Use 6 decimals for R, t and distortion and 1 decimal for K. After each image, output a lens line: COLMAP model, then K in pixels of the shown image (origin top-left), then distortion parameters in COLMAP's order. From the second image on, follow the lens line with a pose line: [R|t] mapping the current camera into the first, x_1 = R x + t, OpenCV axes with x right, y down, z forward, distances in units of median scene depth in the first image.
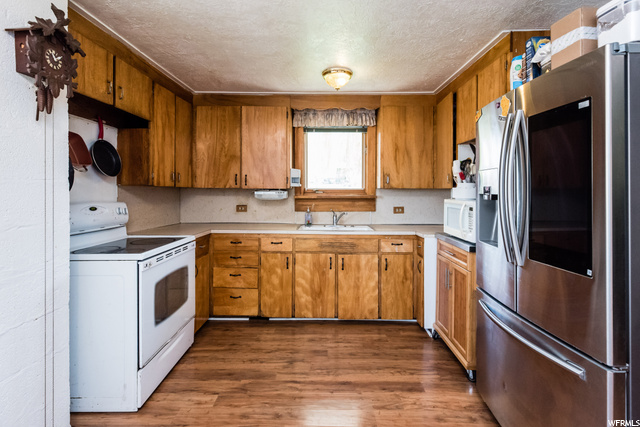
lens RADIAL K [[284.2, 0, 320.6], [0, 284.2, 188.7], [0, 0, 1]] dist [0.000148, -0.000126]
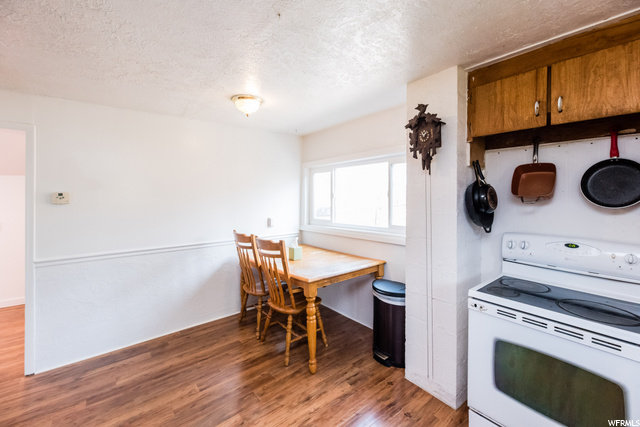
lens RADIAL K [[258.4, 0, 322.1], [0, 258.4, 196.5], [0, 0, 1]] dist [0.000705, -0.000105]
pose [[-0.761903, -0.003573, -0.647681, 0.205974], [-0.005624, 0.999984, 0.001100, -0.055644], [0.647666, 0.004480, -0.761911, 0.833656]]
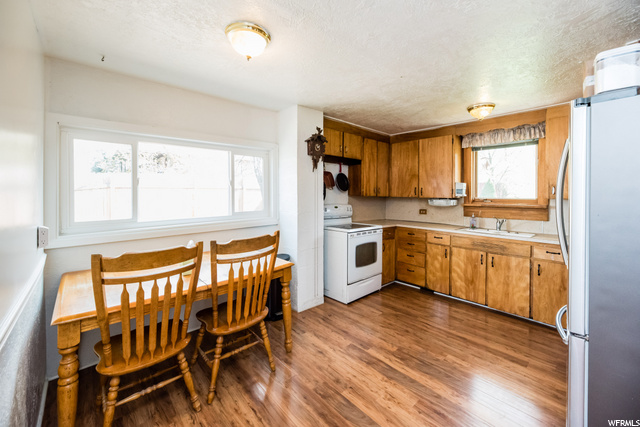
lens RADIAL K [[258.4, 0, 322.1], [0, 258.4, 196.5], [0, 0, 1]] dist [0.000705, -0.000105]
pose [[0.674658, 0.007061, -0.738097, 0.390870], [-0.002800, 0.999972, 0.007007, -0.015380], [0.738125, -0.002661, 0.674659, -0.259568]]
